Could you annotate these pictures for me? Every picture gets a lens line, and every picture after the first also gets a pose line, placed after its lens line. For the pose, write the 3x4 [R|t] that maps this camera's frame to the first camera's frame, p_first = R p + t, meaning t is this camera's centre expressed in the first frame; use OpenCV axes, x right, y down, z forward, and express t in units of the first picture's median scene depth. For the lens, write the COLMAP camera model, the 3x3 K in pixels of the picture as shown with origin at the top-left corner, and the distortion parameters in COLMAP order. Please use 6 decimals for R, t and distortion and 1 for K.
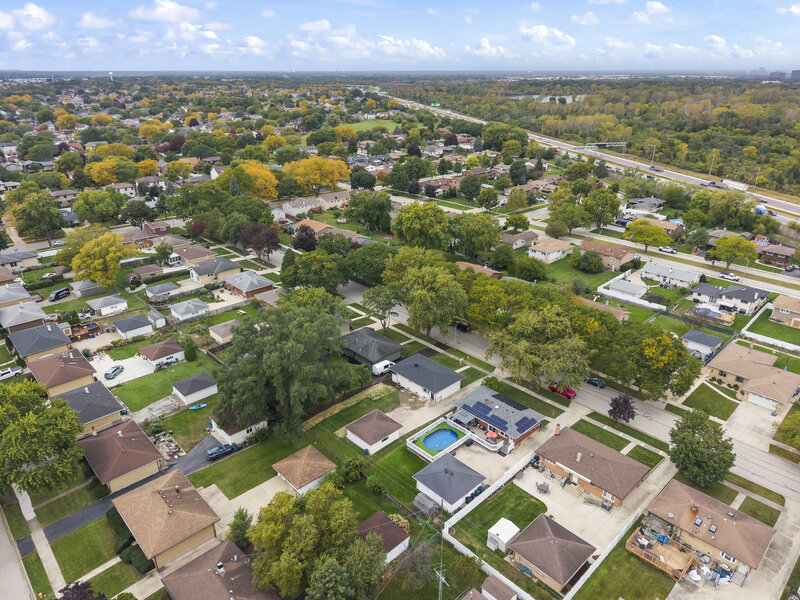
lens RADIAL K [[533.6, 0, 400.0], [0, 533.6, 300.0], [0, 0, 1]] dist [0.007539, -0.001624]
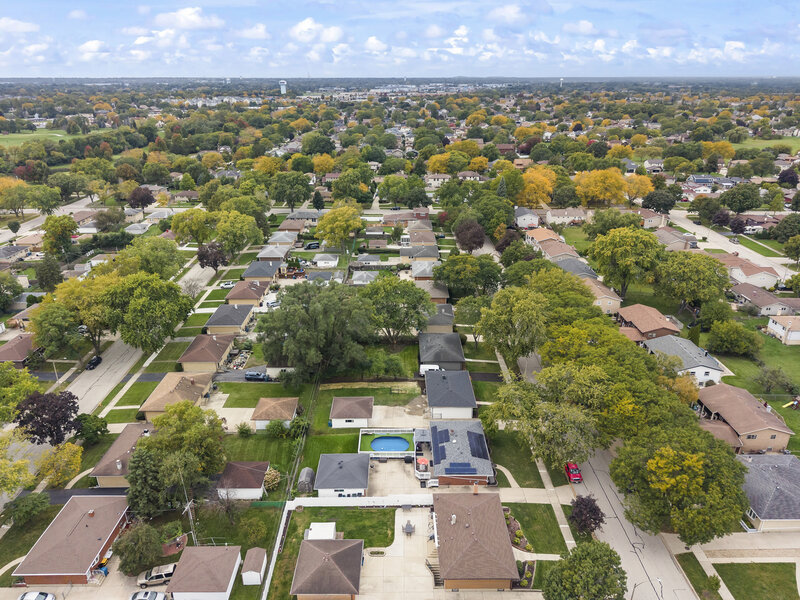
lens RADIAL K [[533.6, 0, 400.0], [0, 533.6, 300.0], [0, 0, 1]] dist [0.007539, -0.001624]
pose [[0.729202, 0.261940, -0.632181, 0.569230], [-0.268136, 0.959334, 0.088207, -0.081919], [0.629578, 0.105190, 0.769784, 0.181720]]
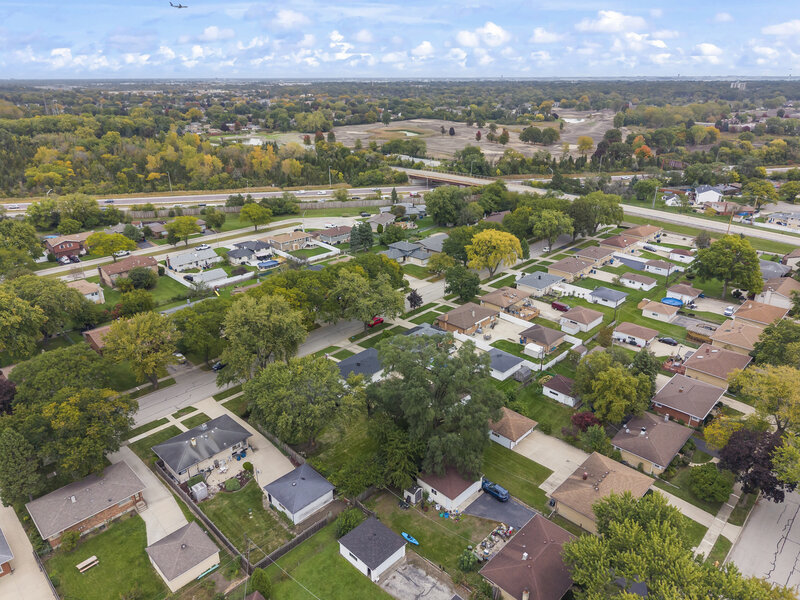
lens RADIAL K [[533.6, 0, 400.0], [0, 533.6, 300.0], [0, 0, 1]] dist [0.007539, -0.001624]
pose [[-0.039784, -0.383944, 0.922499, -0.893818], [0.394025, 0.842389, 0.367595, -0.335921], [-0.918238, 0.378112, 0.117770, 0.778560]]
